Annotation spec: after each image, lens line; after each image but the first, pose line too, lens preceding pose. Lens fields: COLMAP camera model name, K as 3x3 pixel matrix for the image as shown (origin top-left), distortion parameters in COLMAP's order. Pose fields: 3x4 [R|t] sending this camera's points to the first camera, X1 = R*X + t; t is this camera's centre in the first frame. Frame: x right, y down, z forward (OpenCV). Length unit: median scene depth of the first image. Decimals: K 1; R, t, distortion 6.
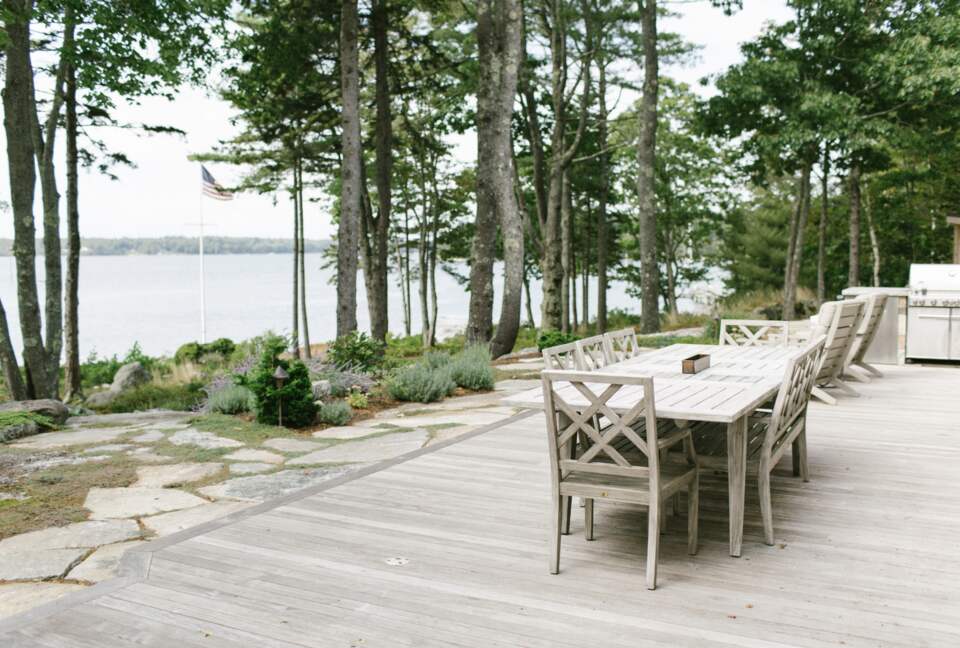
lens RADIAL K [[950.8, 0, 480.0], [0, 950.8, 324.0], [0, 0, 1]] dist [-0.091672, 0.138220]
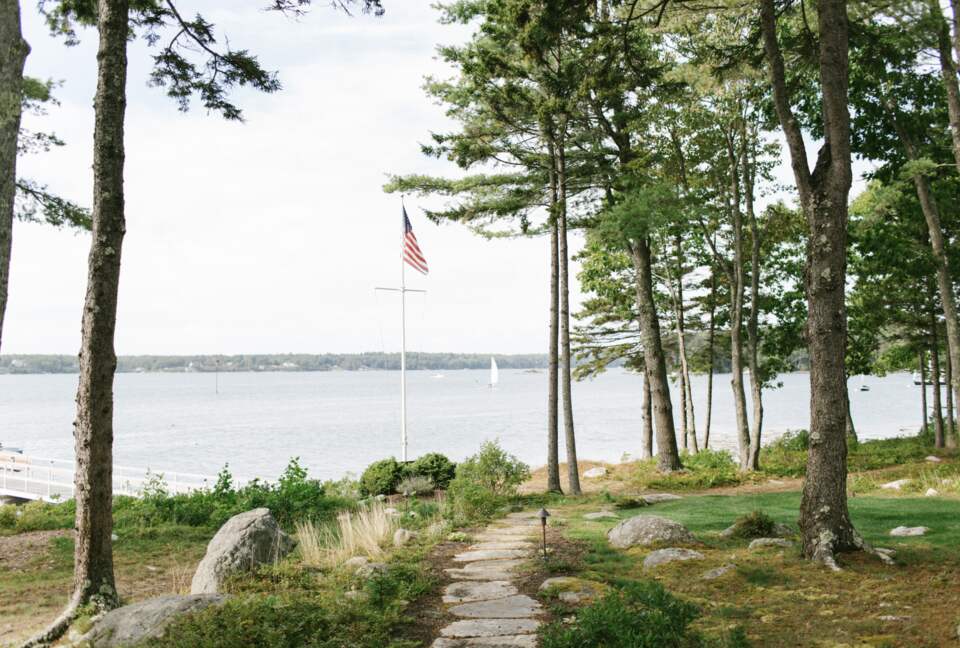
lens RADIAL K [[950.8, 0, 480.0], [0, 950.8, 324.0], [0, 0, 1]] dist [-0.091672, 0.138220]
pose [[0.979702, -0.015387, -0.199870, -0.116185], [-0.008726, 0.992831, -0.119205, 0.004173], [0.200271, 0.118529, 0.972544, 0.386177]]
